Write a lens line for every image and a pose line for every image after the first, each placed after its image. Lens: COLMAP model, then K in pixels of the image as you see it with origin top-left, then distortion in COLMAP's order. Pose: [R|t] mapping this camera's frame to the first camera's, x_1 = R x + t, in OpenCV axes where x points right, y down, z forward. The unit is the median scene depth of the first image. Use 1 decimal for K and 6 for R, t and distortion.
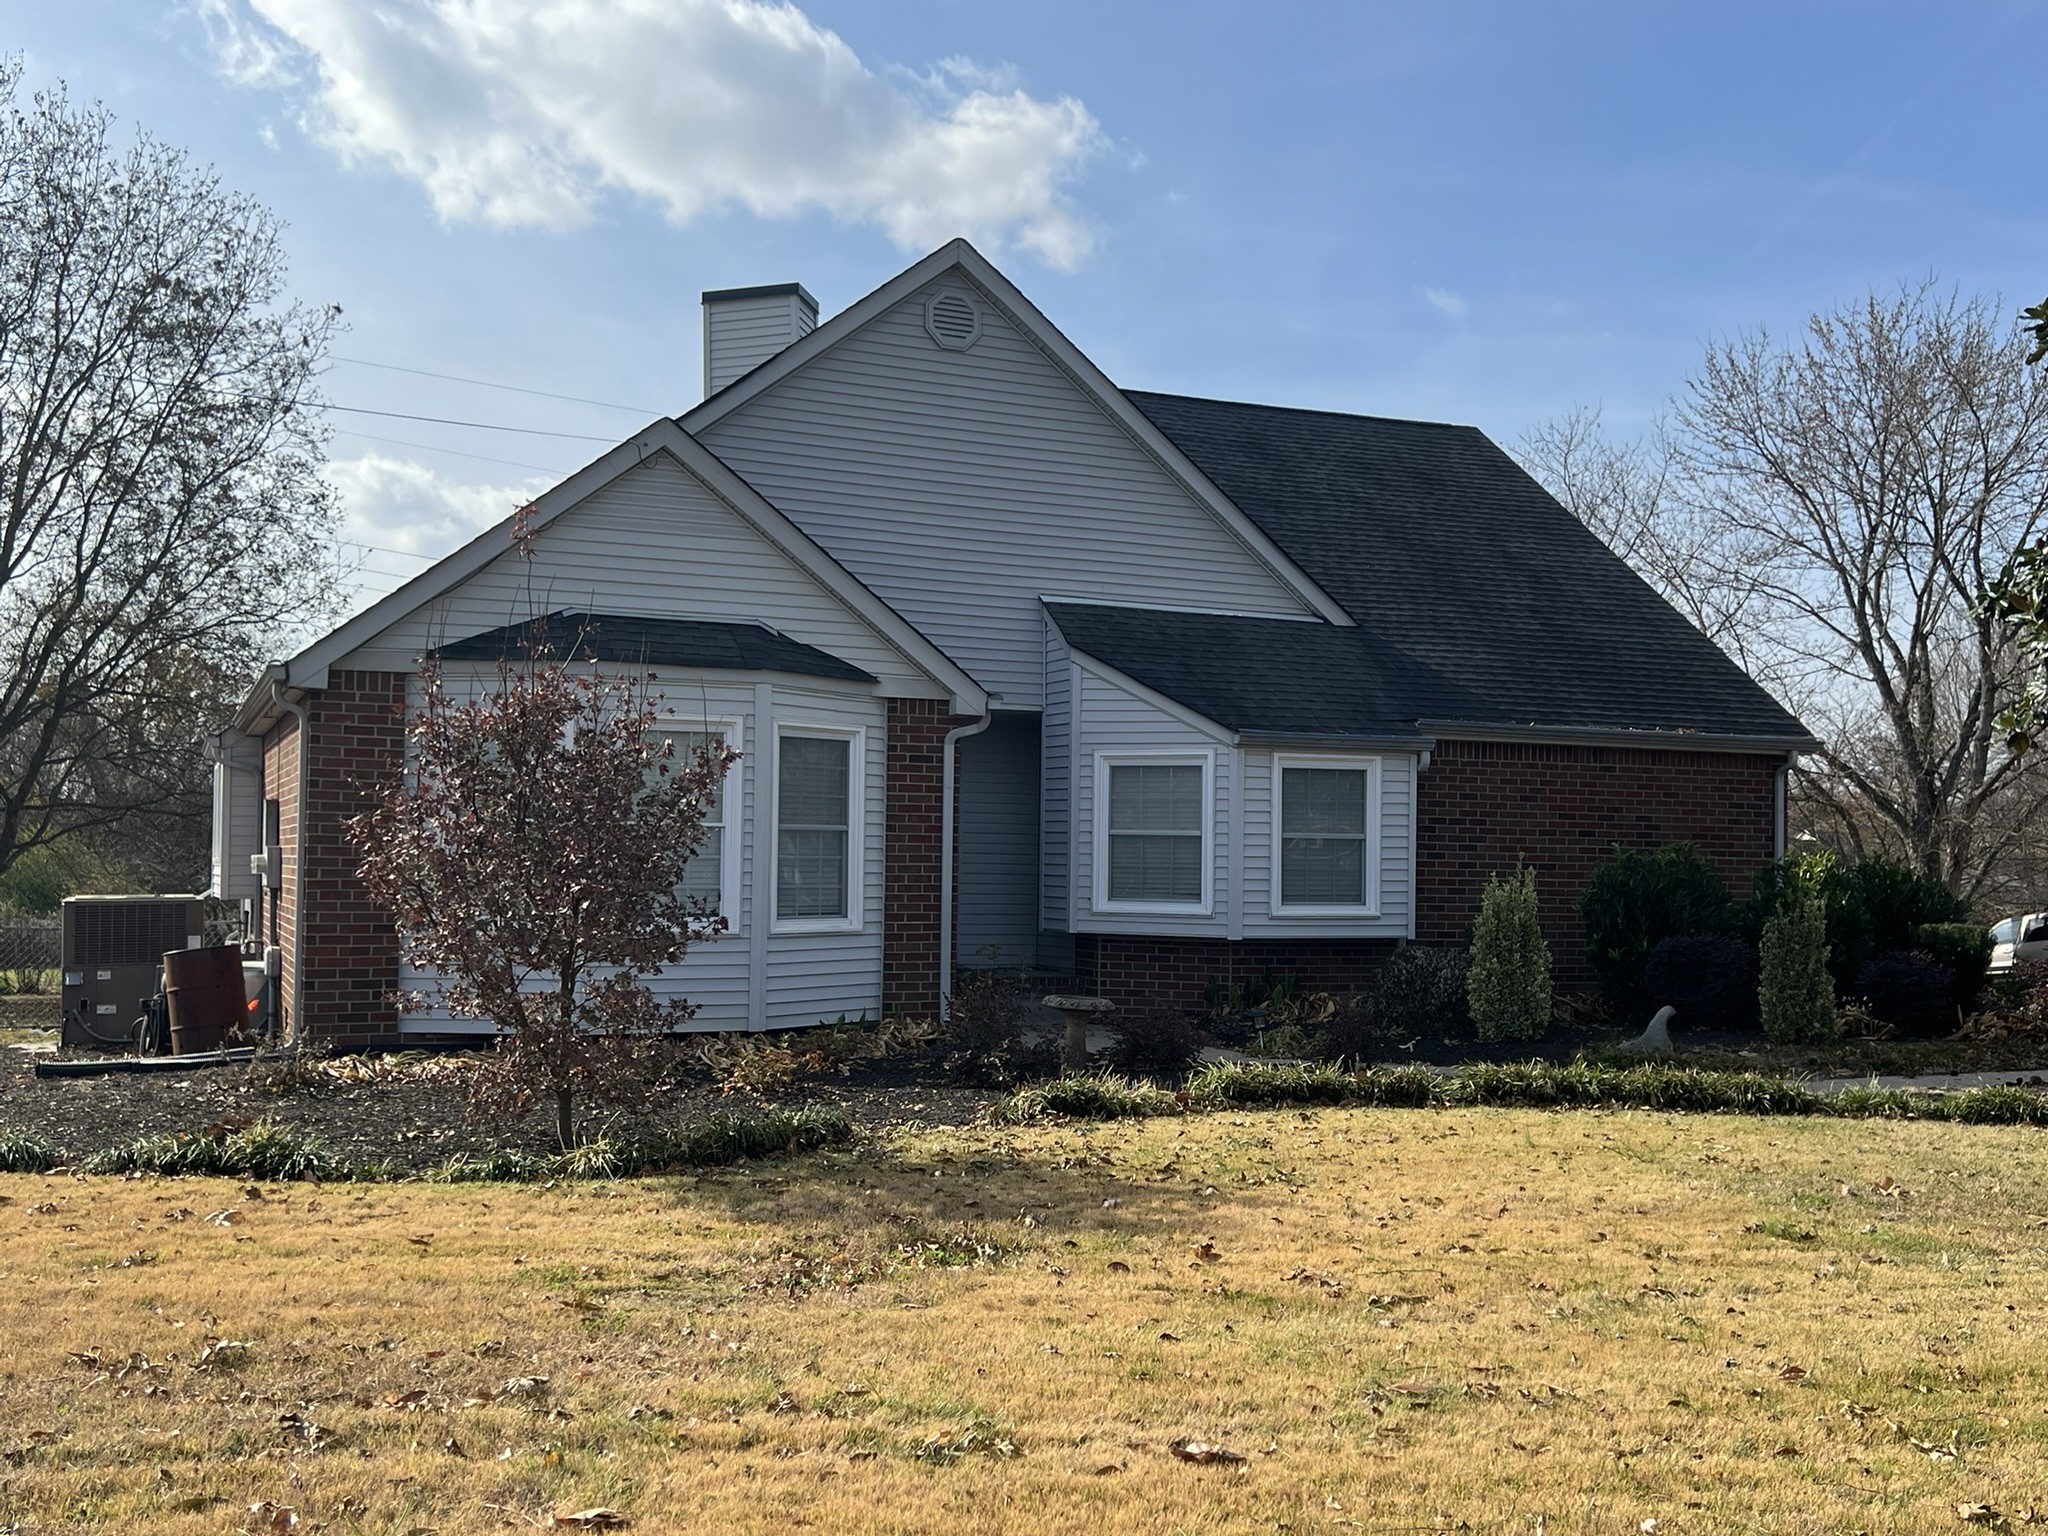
lens RADIAL K [[1793.8, 0, 1024.0], [0, 1793.8, 768.0], [0, 0, 1]] dist [0.109400, -0.174462]
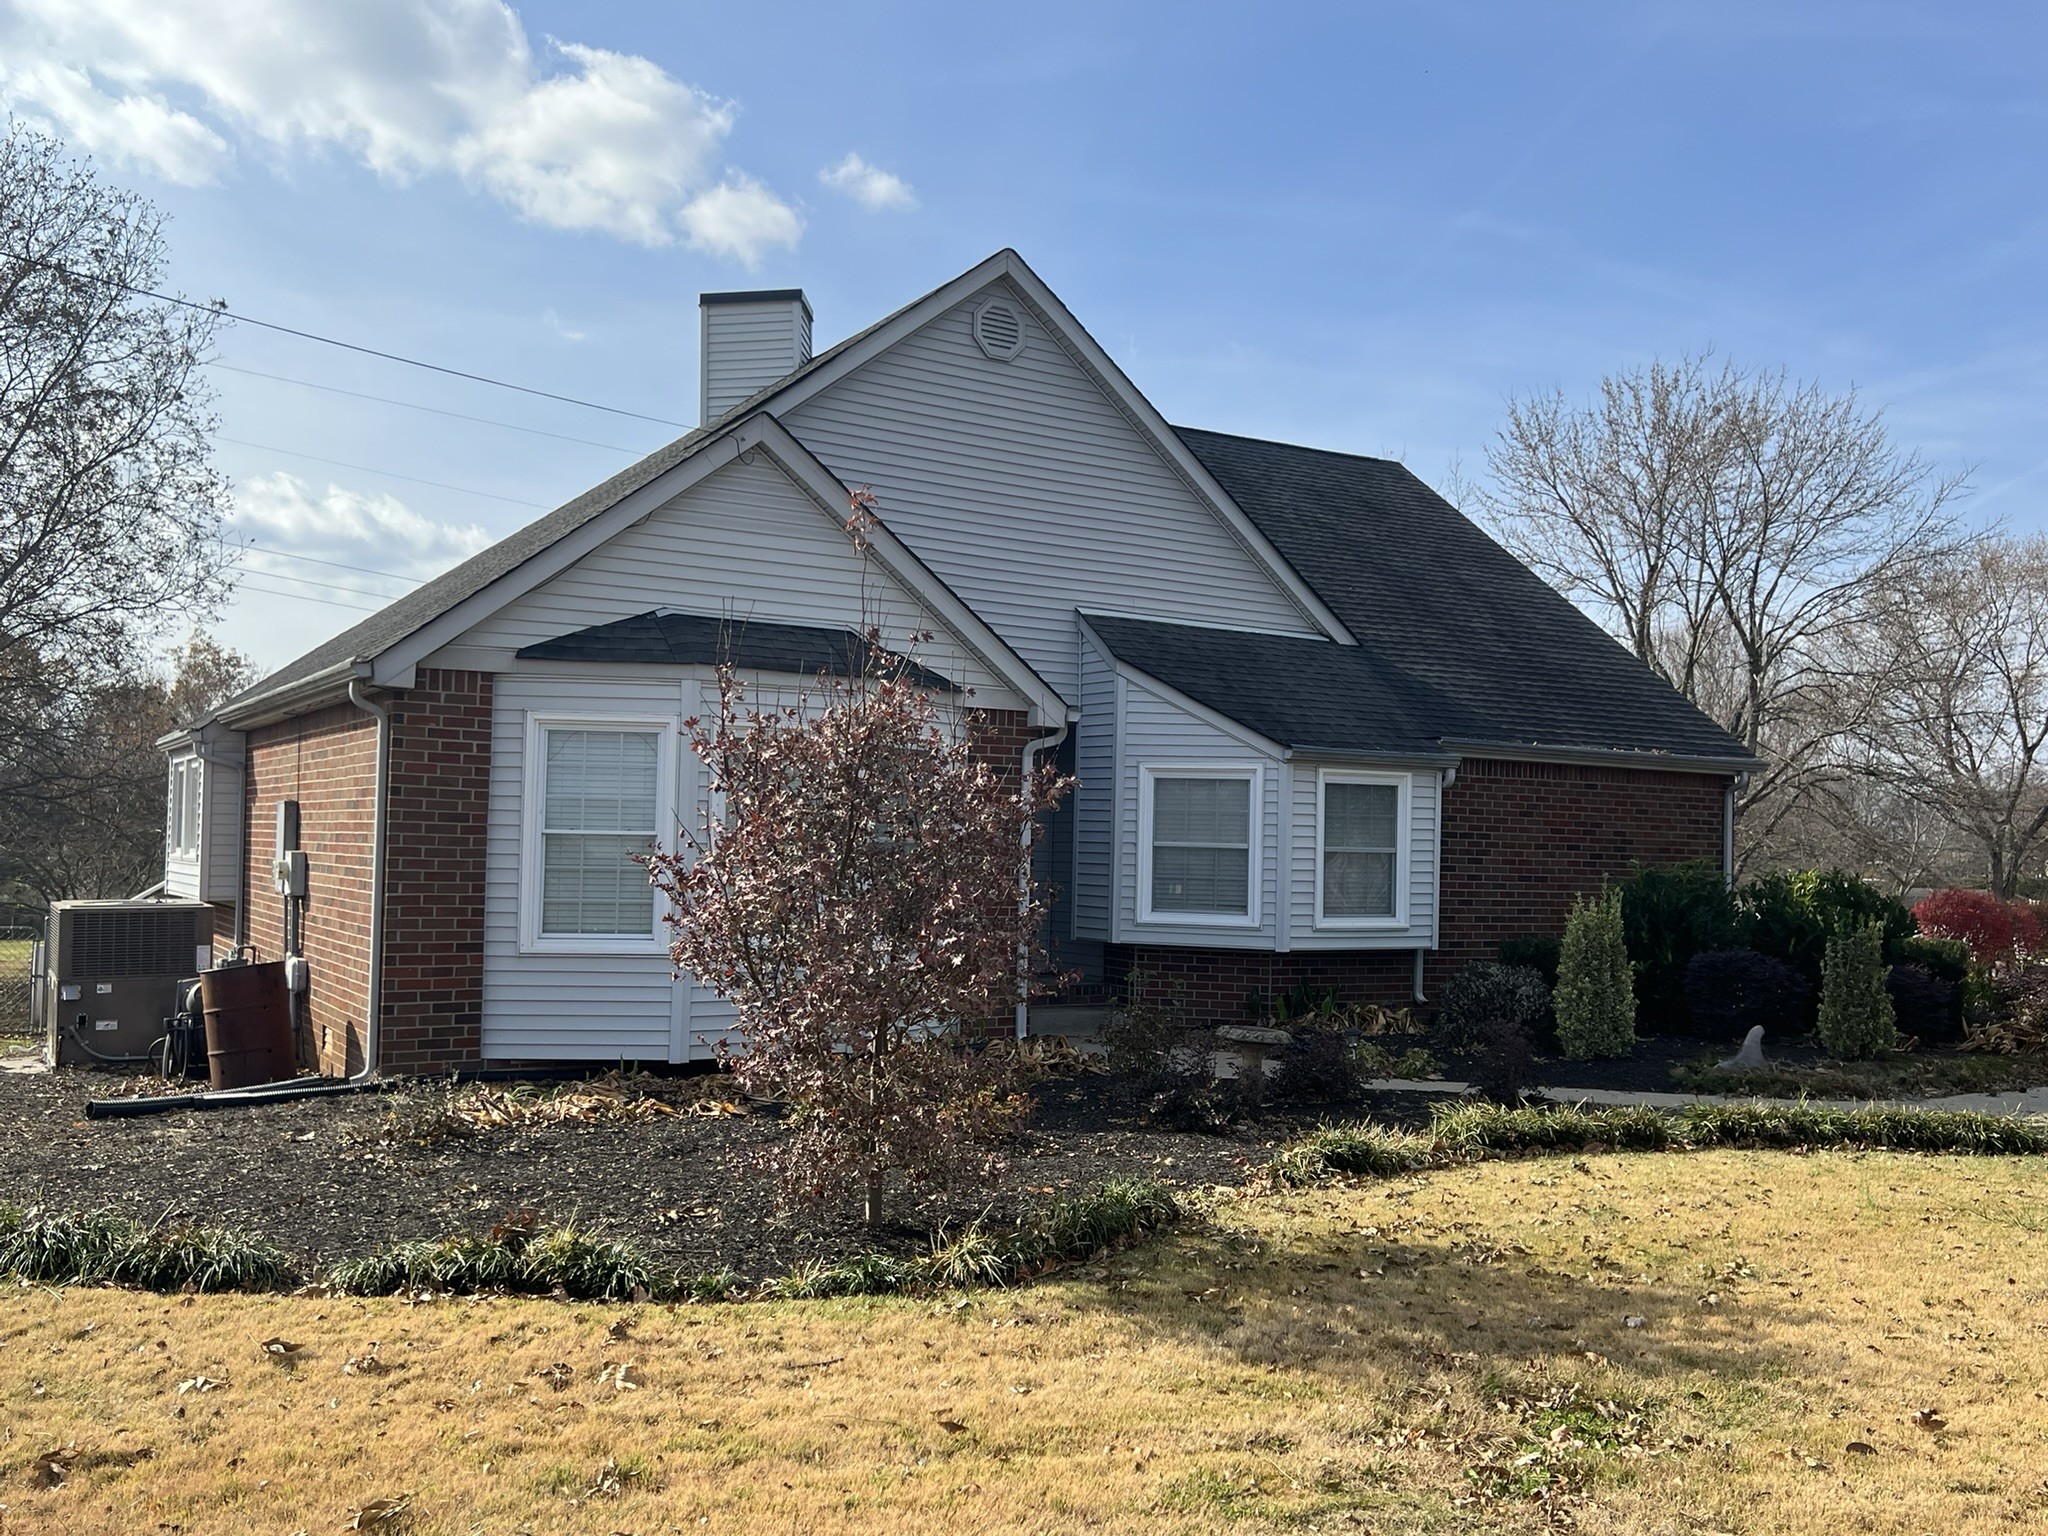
lens RADIAL K [[1608.3, 0, 1024.0], [0, 1608.3, 768.0], [0, 0, 1]] dist [0.080685, -0.106622]
pose [[0.991290, 0.016288, 0.130685, -0.144242], [-0.016904, 0.999851, 0.003602, -0.008962], [-0.130607, -0.005780, 0.991417, 0.111176]]
